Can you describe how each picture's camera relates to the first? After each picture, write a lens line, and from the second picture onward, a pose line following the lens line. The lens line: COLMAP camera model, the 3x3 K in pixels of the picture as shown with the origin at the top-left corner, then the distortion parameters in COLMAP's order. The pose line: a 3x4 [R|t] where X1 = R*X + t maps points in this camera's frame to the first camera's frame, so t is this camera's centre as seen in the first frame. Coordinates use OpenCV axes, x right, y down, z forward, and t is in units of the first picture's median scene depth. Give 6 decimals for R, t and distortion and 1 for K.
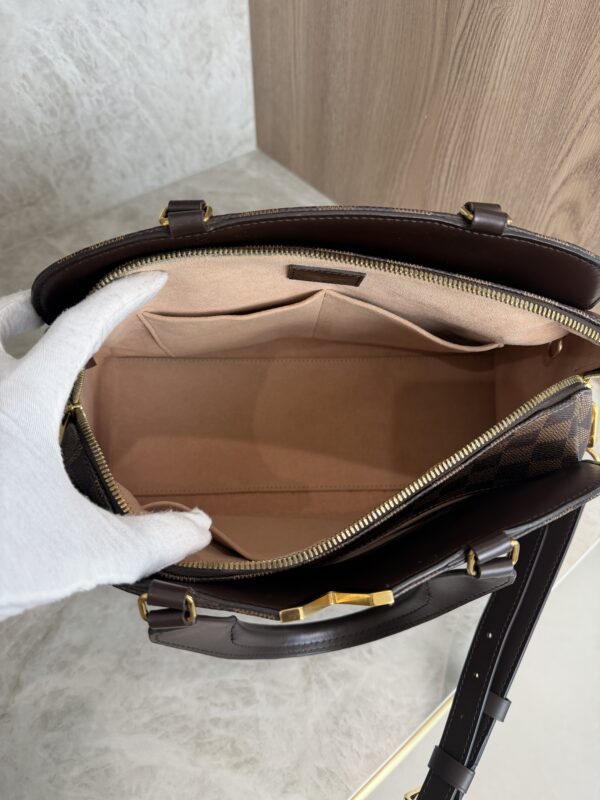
lens RADIAL K [[586.4, 0, 300.0], [0, 586.4, 400.0], [0, 0, 1]] dist [-0.020069, -0.002260]
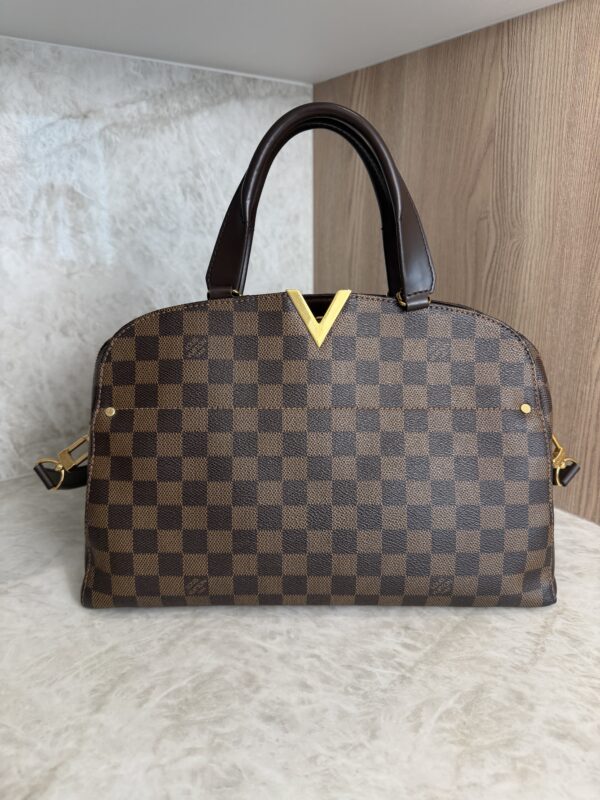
lens RADIAL K [[579.4, 0, 300.0], [0, 579.4, 400.0], [0, 0, 1]] dist [-0.021376, -0.003614]
pose [[0.997830, 0.002521, -0.065802, -0.038238], [-0.040425, 0.812255, -0.581900, 0.277553], [0.051981, 0.583297, 0.810594, 0.111131]]
